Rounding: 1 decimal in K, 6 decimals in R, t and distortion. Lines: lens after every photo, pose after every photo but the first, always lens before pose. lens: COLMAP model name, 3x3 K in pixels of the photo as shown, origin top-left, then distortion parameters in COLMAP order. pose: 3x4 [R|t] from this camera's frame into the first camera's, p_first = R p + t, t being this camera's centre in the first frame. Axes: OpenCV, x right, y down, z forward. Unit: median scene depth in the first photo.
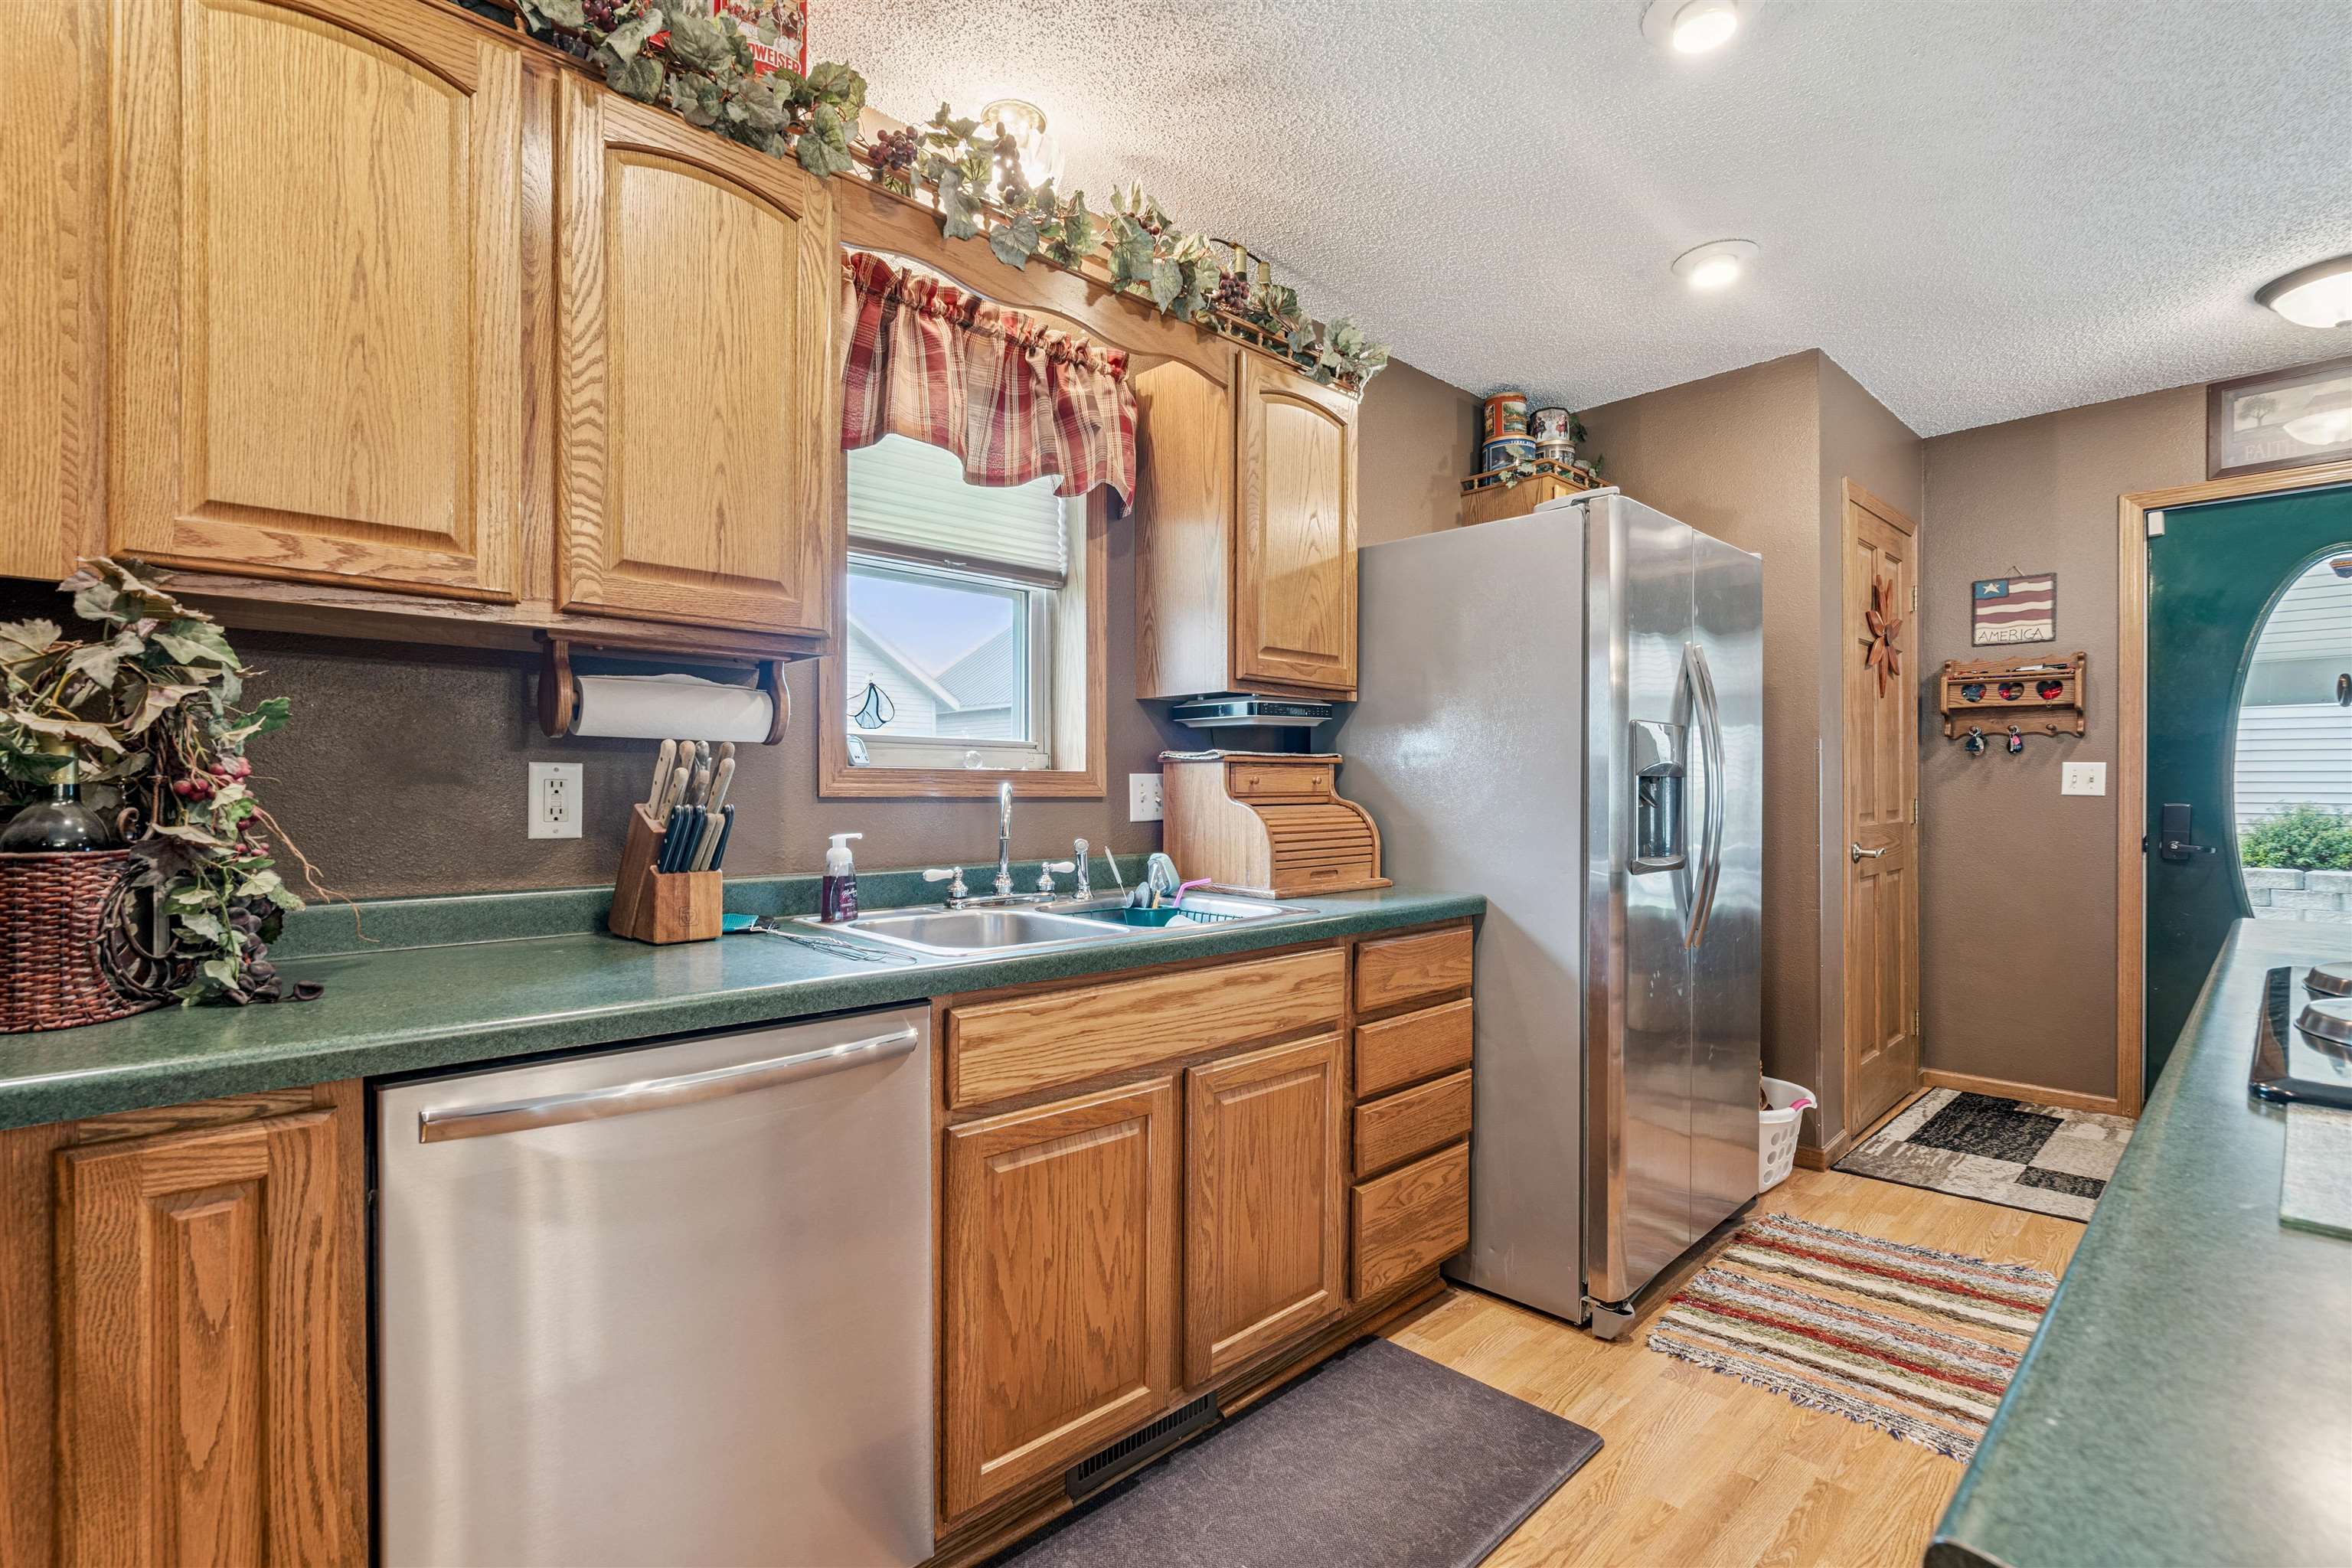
lens RADIAL K [[1067.7, 0, 1183.8], [0, 1067.7, 797.4], [0, 0, 1]] dist [-0.005679, 0.001567]
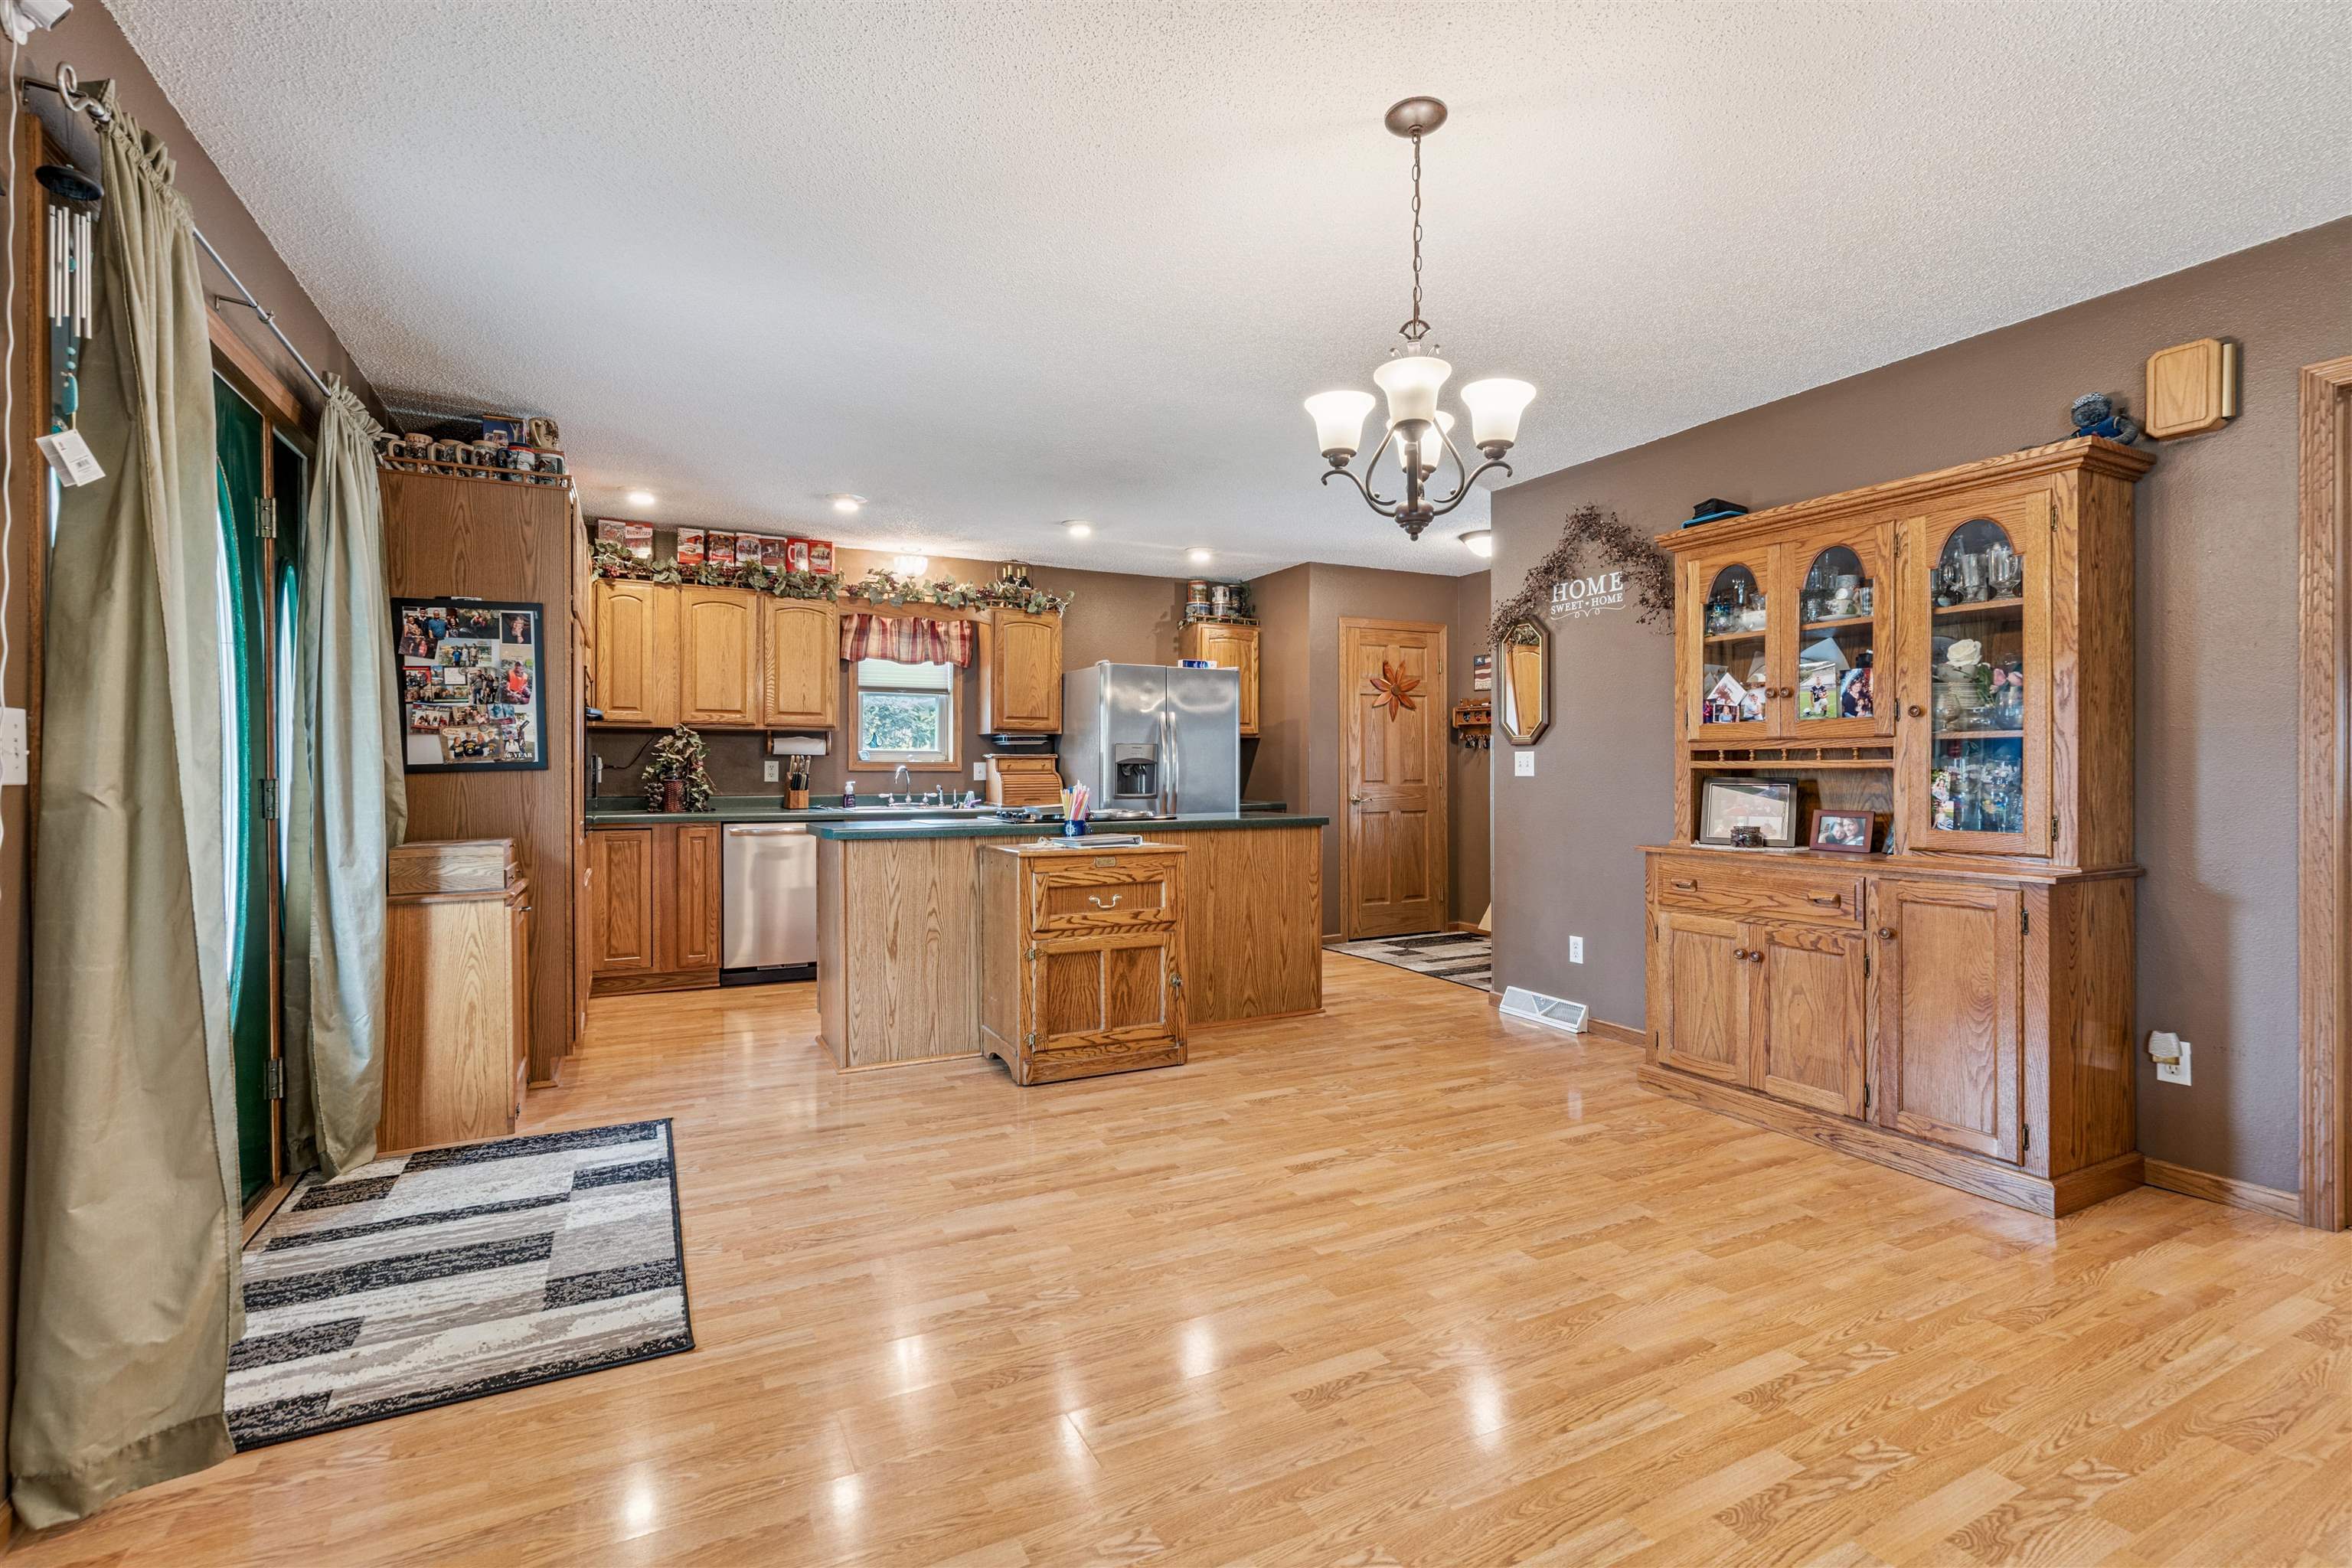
lens RADIAL K [[1067.7, 0, 1178.3], [0, 1067.7, 774.7], [0, 0, 1]] dist [-0.005679, 0.001567]
pose [[0.956407, -0.000065, -0.292035, 1.810615], [-0.001544, 0.999985, -0.005279, 0.031480], [0.292031, 0.005500, 0.956393, -2.091273]]
